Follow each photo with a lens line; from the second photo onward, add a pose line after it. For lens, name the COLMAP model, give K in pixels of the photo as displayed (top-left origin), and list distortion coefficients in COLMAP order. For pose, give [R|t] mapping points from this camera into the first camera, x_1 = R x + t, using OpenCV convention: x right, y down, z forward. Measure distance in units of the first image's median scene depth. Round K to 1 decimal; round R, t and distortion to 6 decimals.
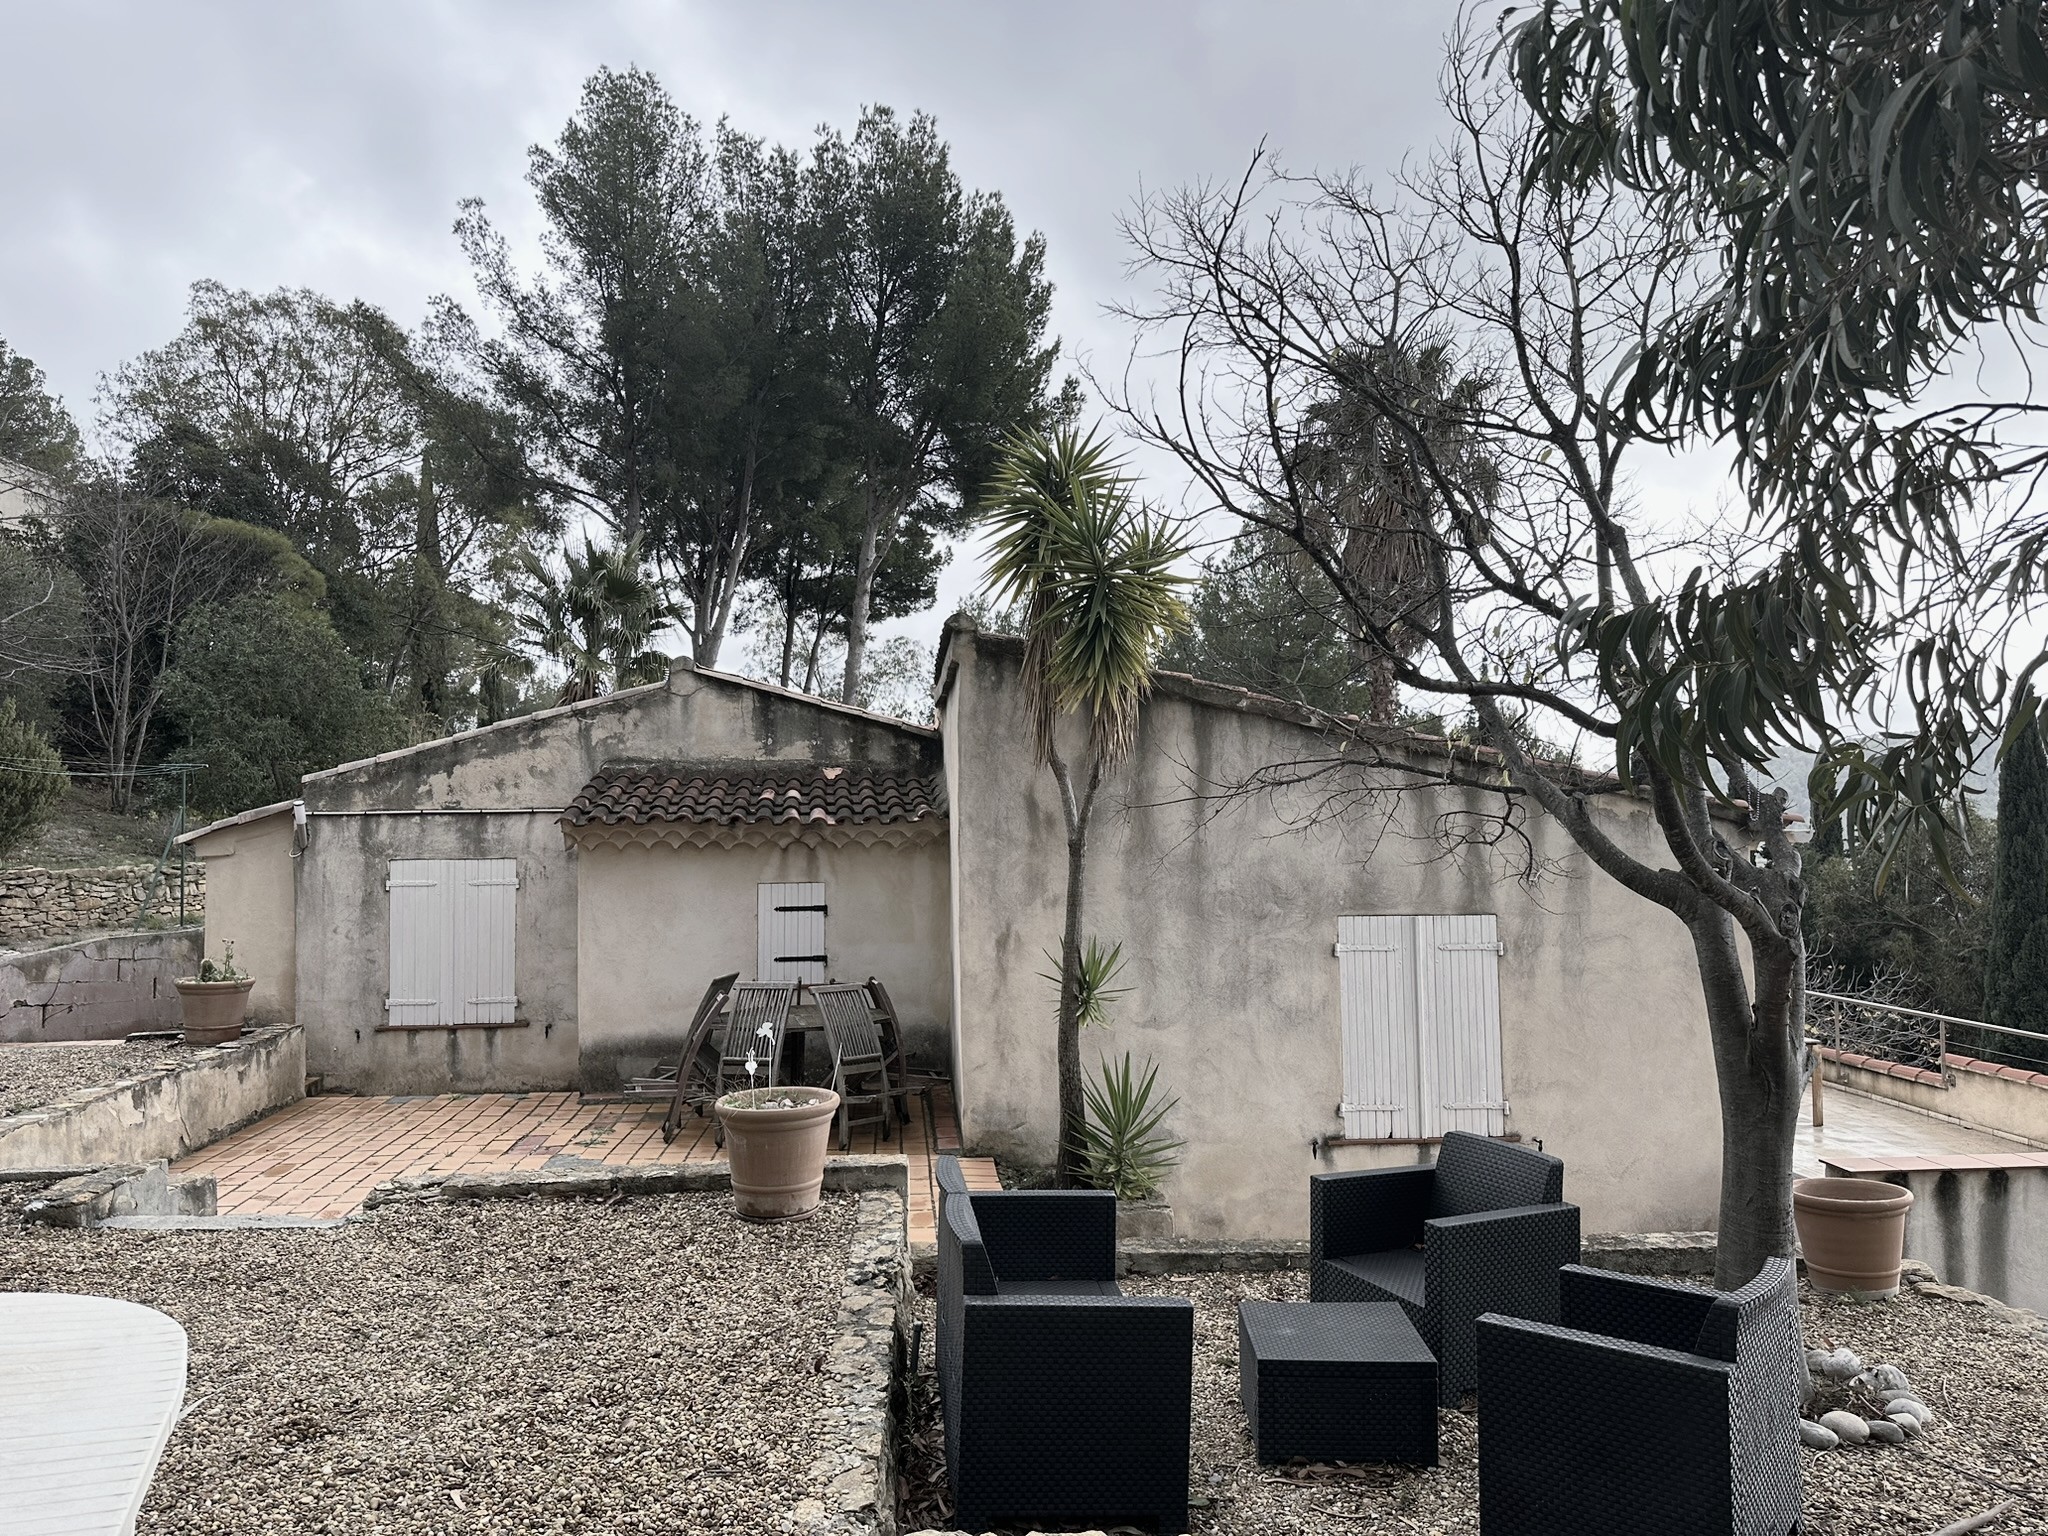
lens RADIAL K [[1454.2, 0, 1022.8], [0, 1454.2, 765.7], [0, 0, 1]] dist [-0.001930, 0.000227]
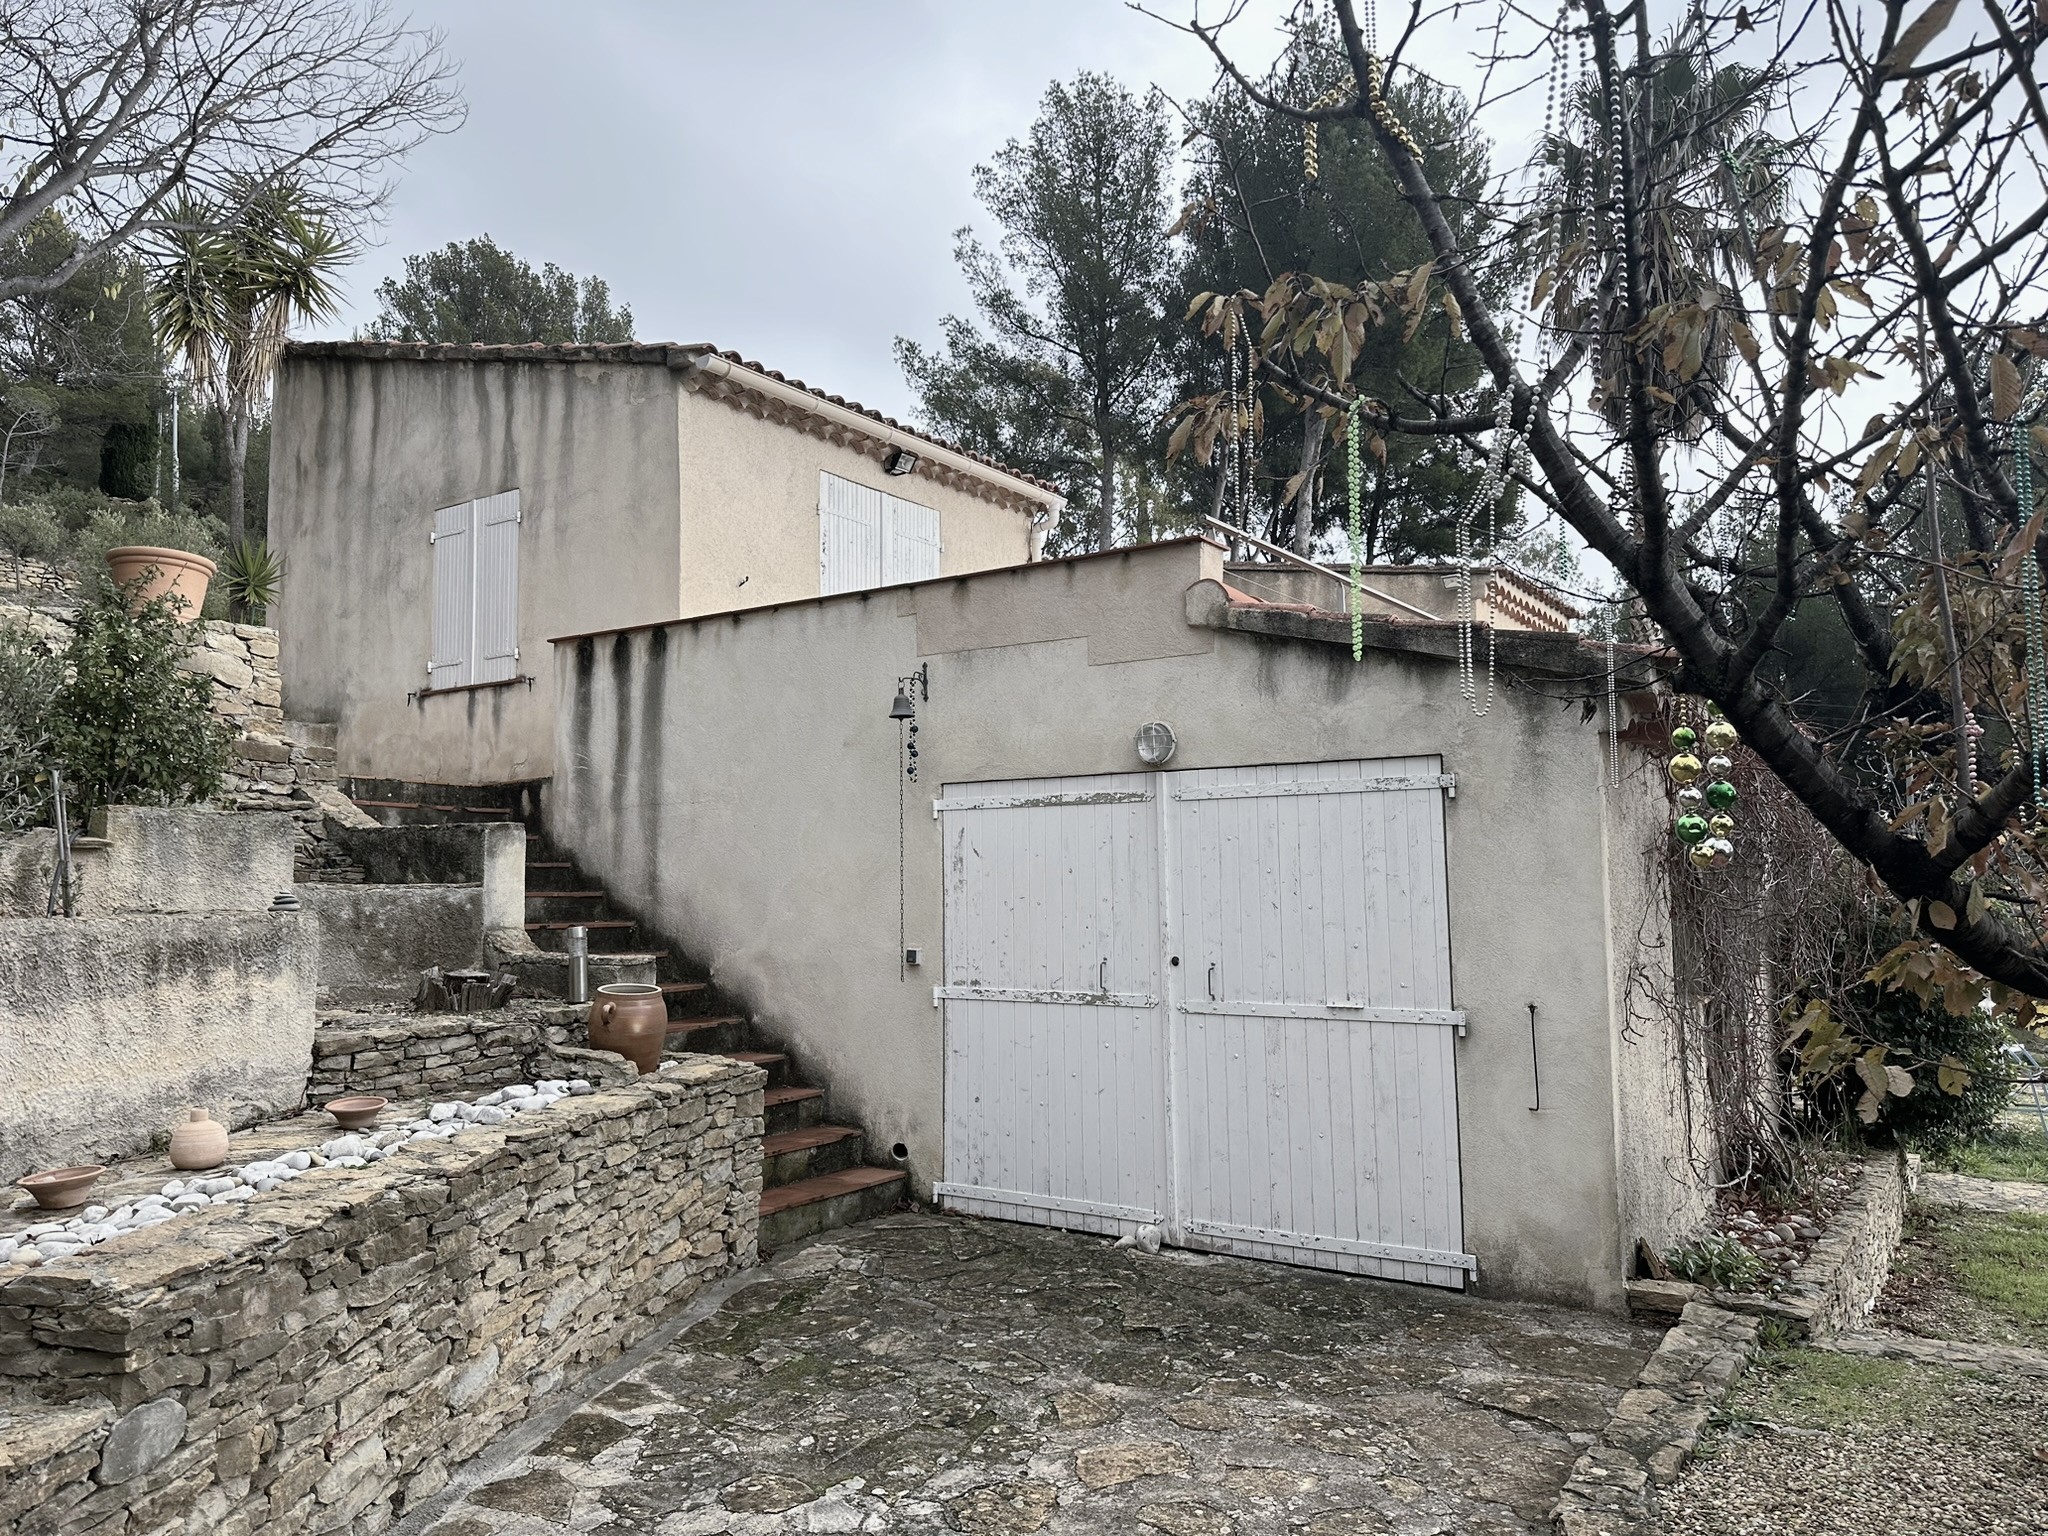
lens RADIAL K [[1454.2, 0, 1025.1], [0, 1454.2, 767.2], [0, 0, 1]] dist [-0.001930, 0.000227]
pose [[0.827909, -0.050032, -0.558627, 1.296629], [0.036817, 0.998713, -0.034883, 0.378821], [0.559653, 0.008313, 0.828685, 0.269267]]
